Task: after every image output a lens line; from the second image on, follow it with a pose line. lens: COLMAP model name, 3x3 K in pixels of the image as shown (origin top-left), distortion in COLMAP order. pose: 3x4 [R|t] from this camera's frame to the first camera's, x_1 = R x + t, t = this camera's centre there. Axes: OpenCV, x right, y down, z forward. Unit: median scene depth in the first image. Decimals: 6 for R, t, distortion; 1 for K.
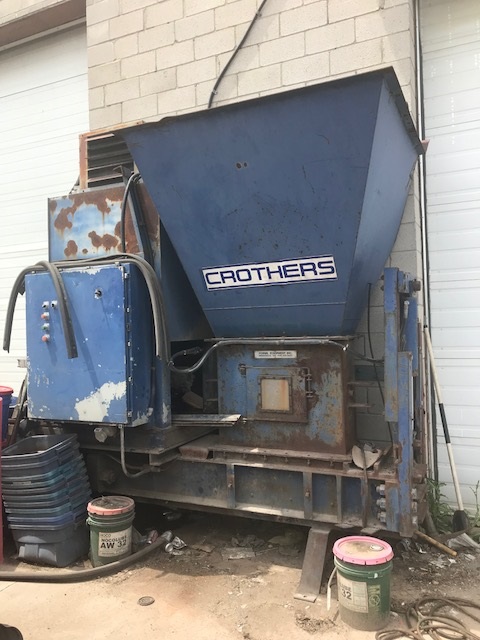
lens RADIAL K [[527.8, 0, 240.1], [0, 527.8, 320.8], [0, 0, 1]] dist [0.035843, -0.051721]
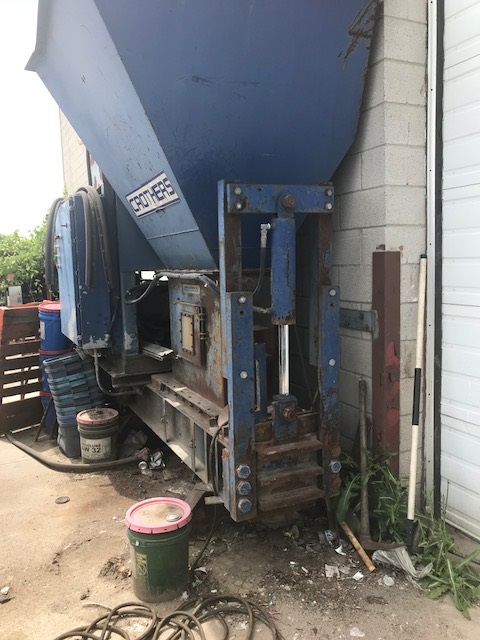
lens RADIAL K [[527.8, 0, 240.3], [0, 527.8, 323.3], [0, 0, 1]] dist [0.035843, -0.051721]
pose [[0.774164, 0.082844, -0.627540, 0.685227], [0.010222, 0.989633, 0.143256, -0.004857], [0.632903, -0.117318, 0.765291, 0.357632]]
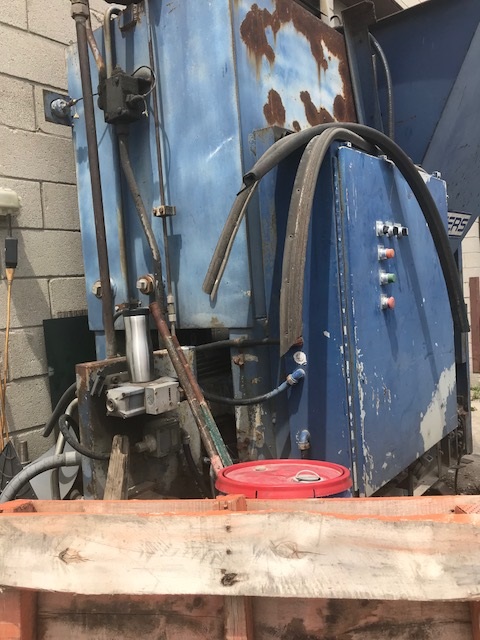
lens RADIAL K [[527.8, 0, 240.0], [0, 527.8, 316.1], [0, 0, 1]] dist [0.035843, -0.051721]
pose [[0.227644, -0.043777, 0.972760, -0.878241], [0.045507, 0.998376, 0.034280, 0.023548], [-0.972680, 0.036464, 0.229266, 1.067437]]
